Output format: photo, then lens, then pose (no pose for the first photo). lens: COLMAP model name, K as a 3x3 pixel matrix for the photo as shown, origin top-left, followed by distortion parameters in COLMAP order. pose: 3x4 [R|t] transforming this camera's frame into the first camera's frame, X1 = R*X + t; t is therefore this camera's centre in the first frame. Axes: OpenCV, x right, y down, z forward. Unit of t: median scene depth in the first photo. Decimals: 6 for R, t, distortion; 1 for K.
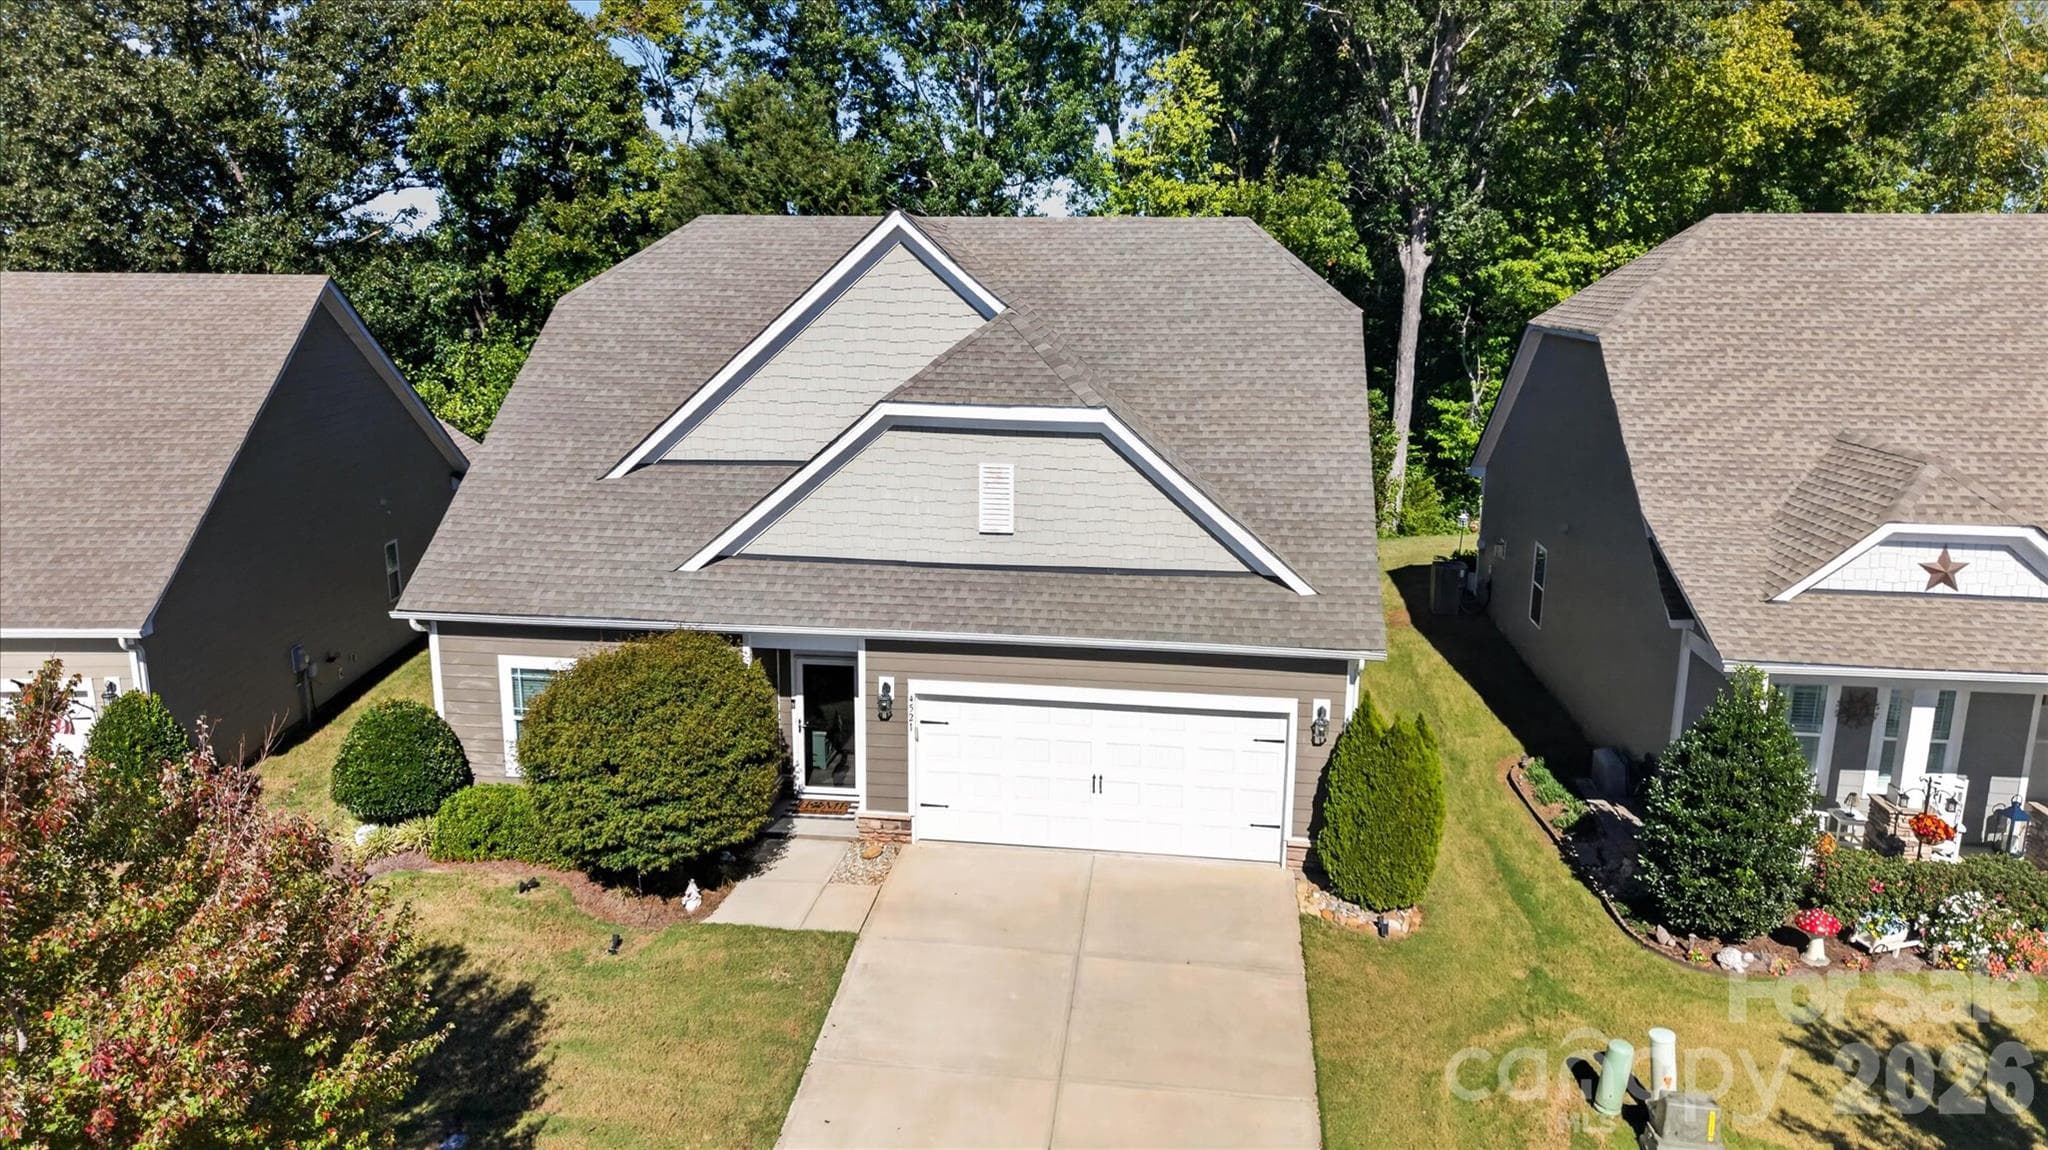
lens RADIAL K [[1339.7, 0, 1083.2], [0, 1339.7, 576.5], [0, 0, 1]] dist [0.062319, -0.061833]
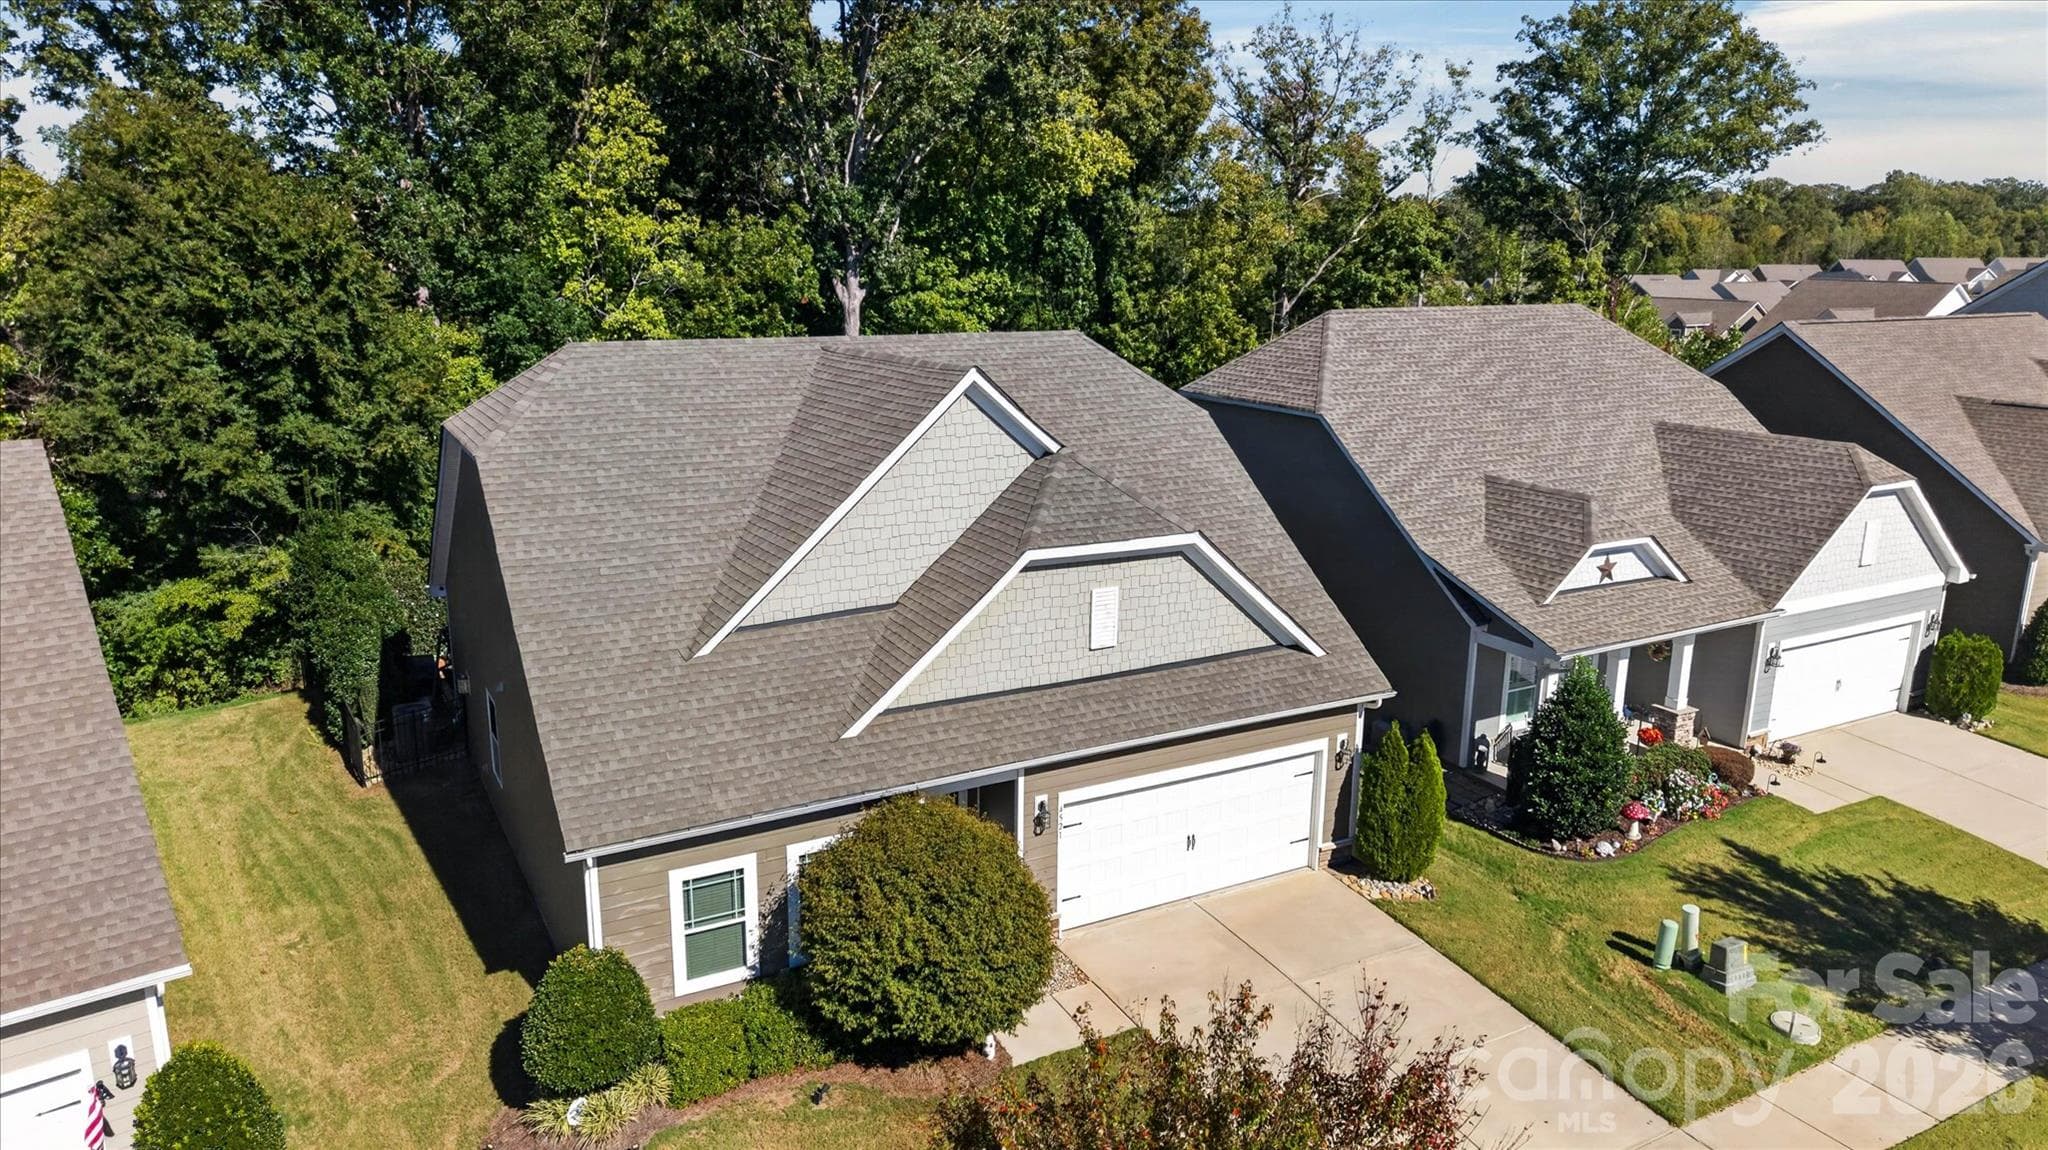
lens RADIAL K [[1342.0, 0, 1024.0], [0, 1342.0, 575.0], [0, 0, 1]] dist [0.084100, -0.146250]
pose [[0.812325, -0.142833, 0.565444, -0.739318], [0.126512, 0.989616, 0.068230, -0.176681], [-0.569318, 0.016111, 0.821959, 0.101866]]
